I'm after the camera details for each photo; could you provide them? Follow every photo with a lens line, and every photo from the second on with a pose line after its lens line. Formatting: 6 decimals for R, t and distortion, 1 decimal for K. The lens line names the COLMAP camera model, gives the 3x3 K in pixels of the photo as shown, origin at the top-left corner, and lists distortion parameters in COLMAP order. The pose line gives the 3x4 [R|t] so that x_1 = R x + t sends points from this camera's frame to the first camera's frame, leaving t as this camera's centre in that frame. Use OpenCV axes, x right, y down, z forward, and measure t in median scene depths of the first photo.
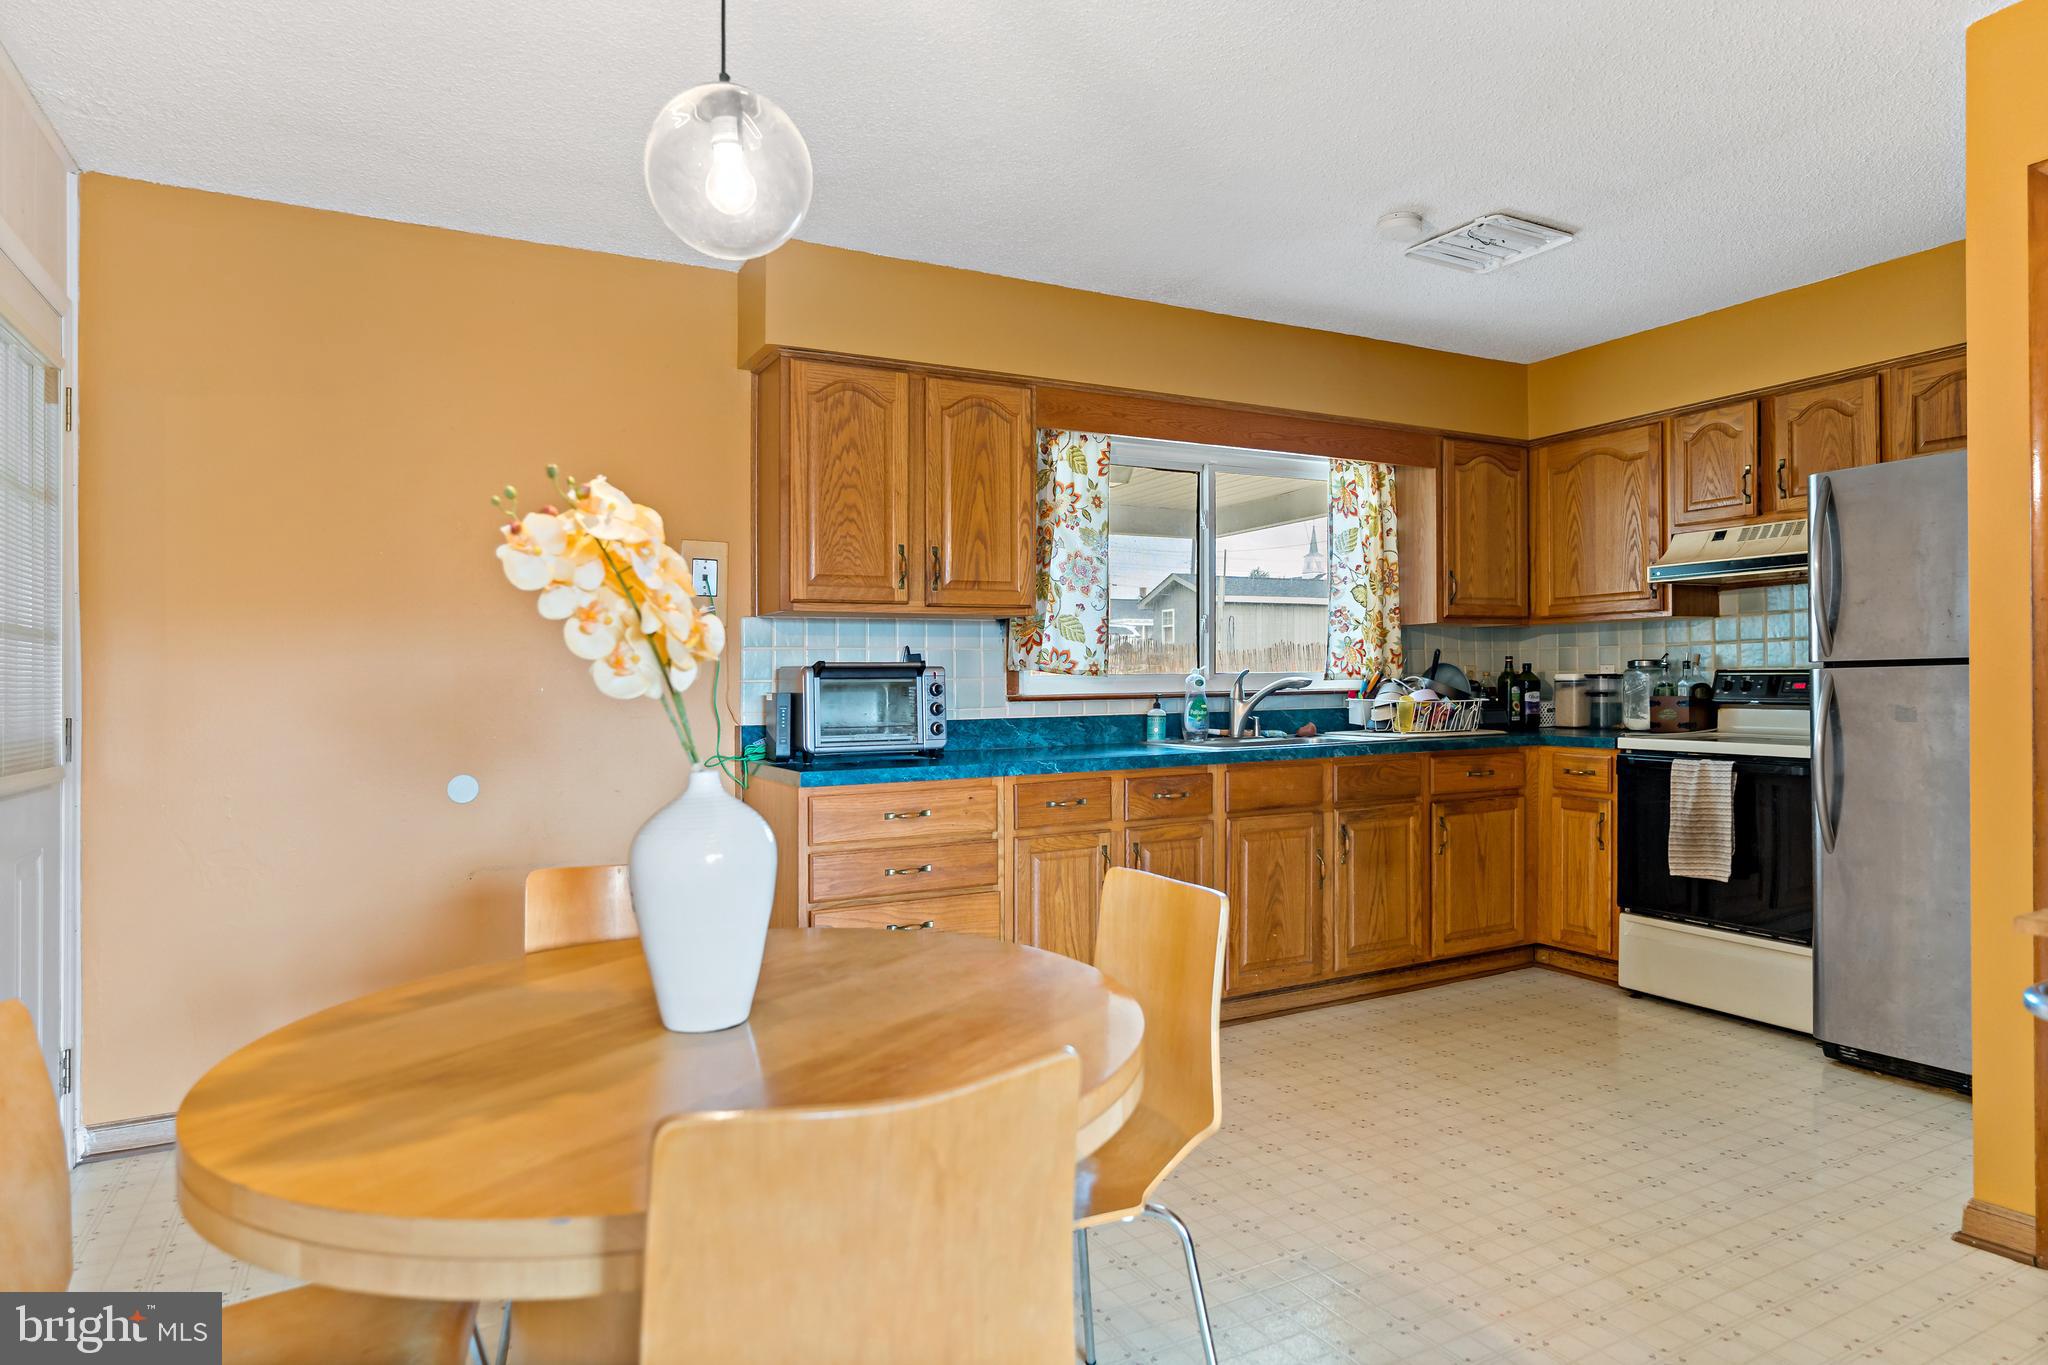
lens RADIAL K [[1254.0, 0, 1019.9], [0, 1254.0, 630.3], [0, 0, 1]] dist [-0.002095, 0.012242]
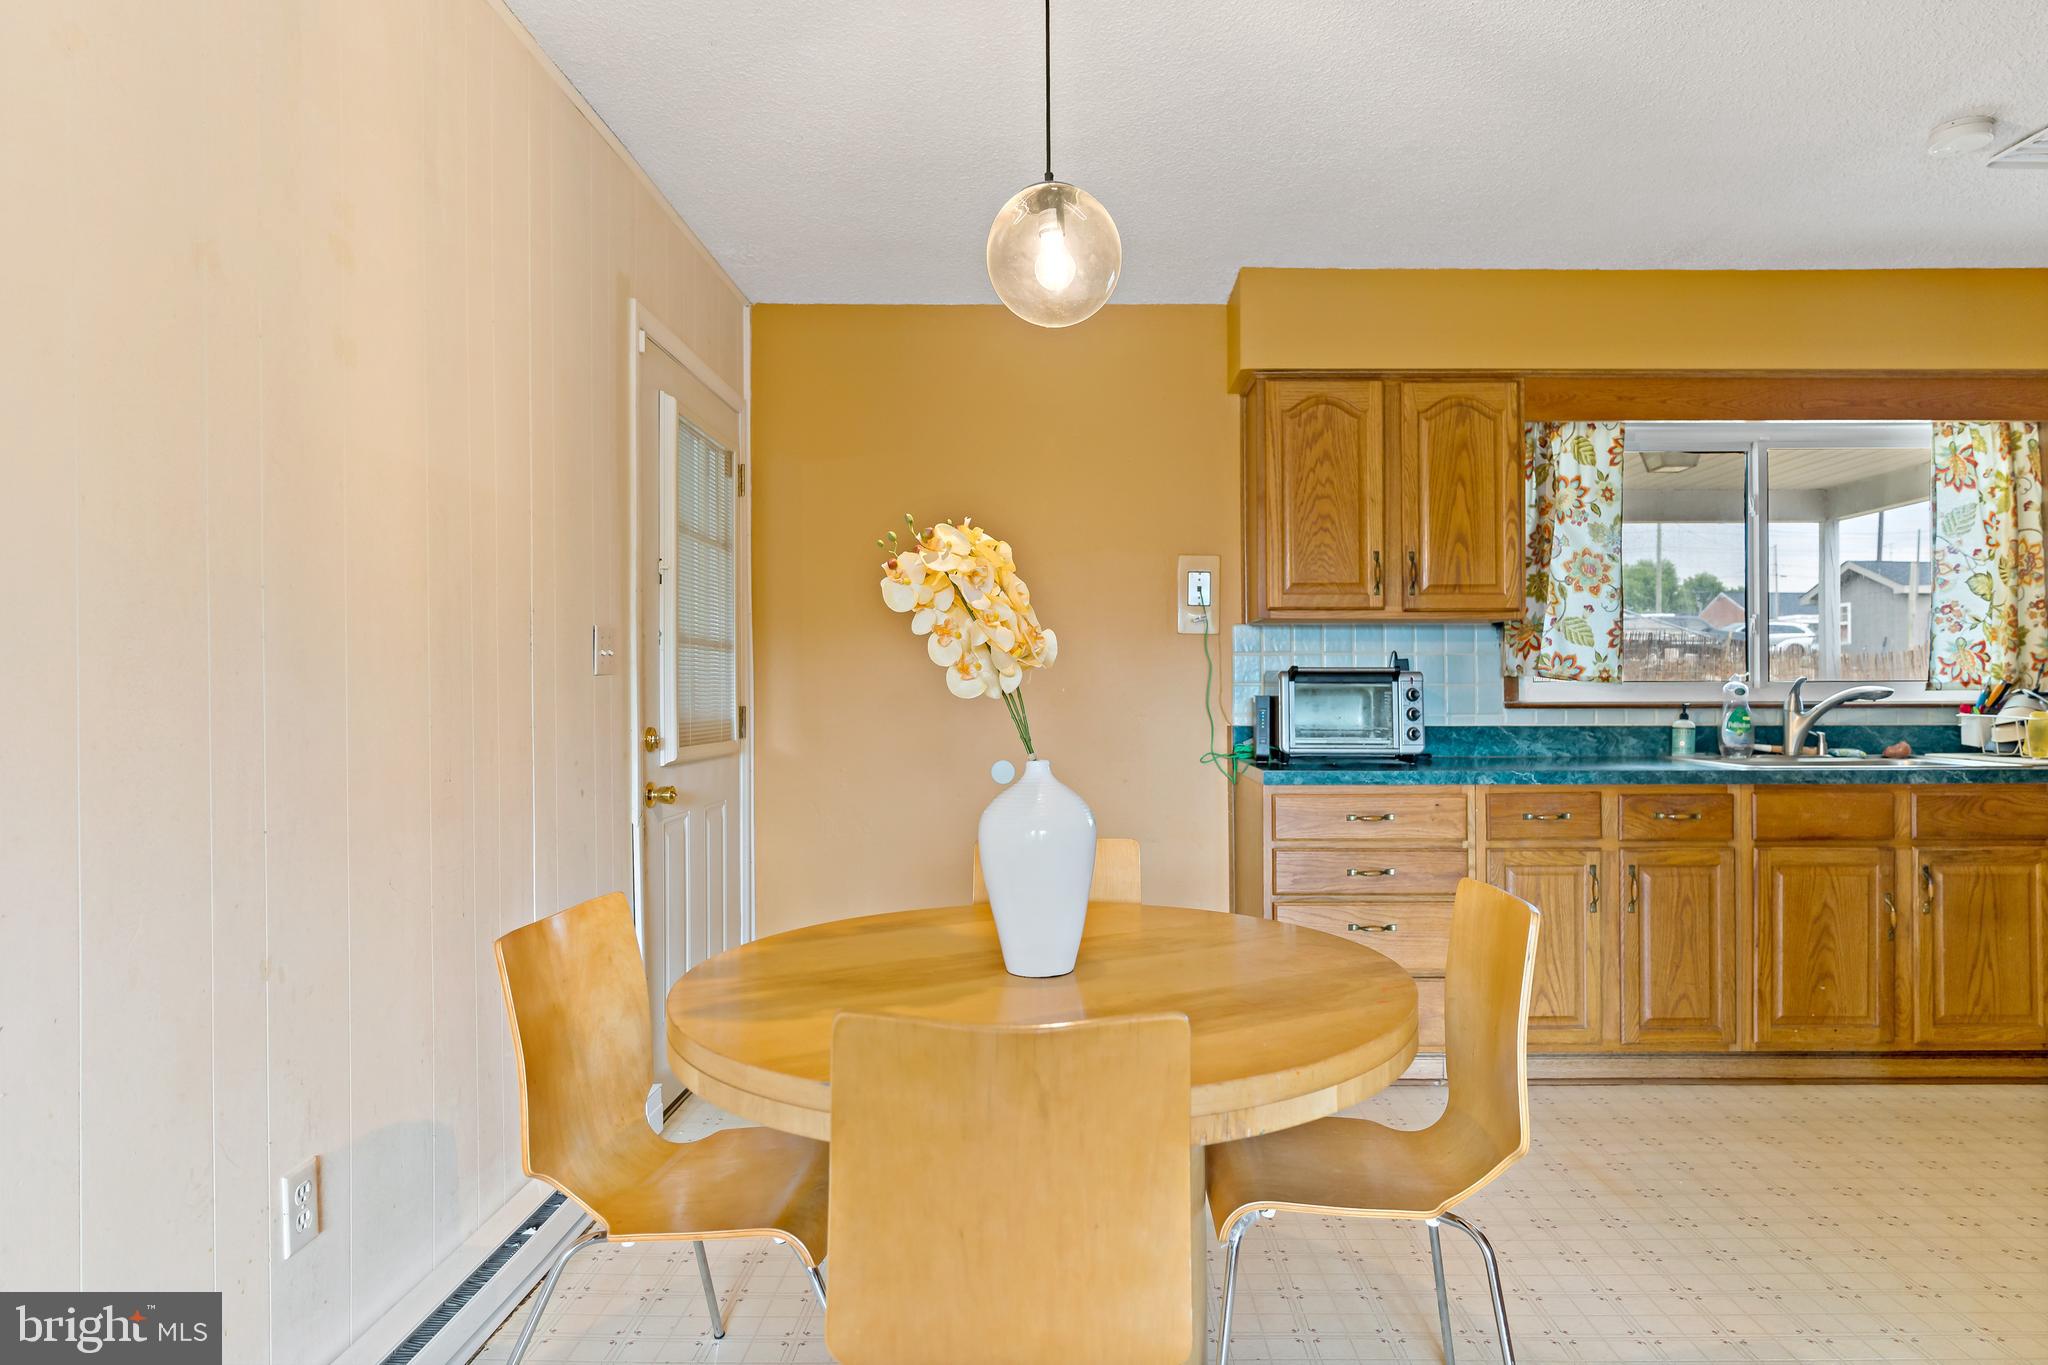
lens RADIAL K [[1254.0, 0, 1019.9], [0, 1254.0, 630.3], [0, 0, 1]] dist [-0.002095, 0.012242]
pose [[0.860058, -0.011334, -0.510070, 0.168883], [0.010865, 0.999933, -0.003899, -0.003486], [0.510080, -0.002189, 0.860124, -0.016996]]
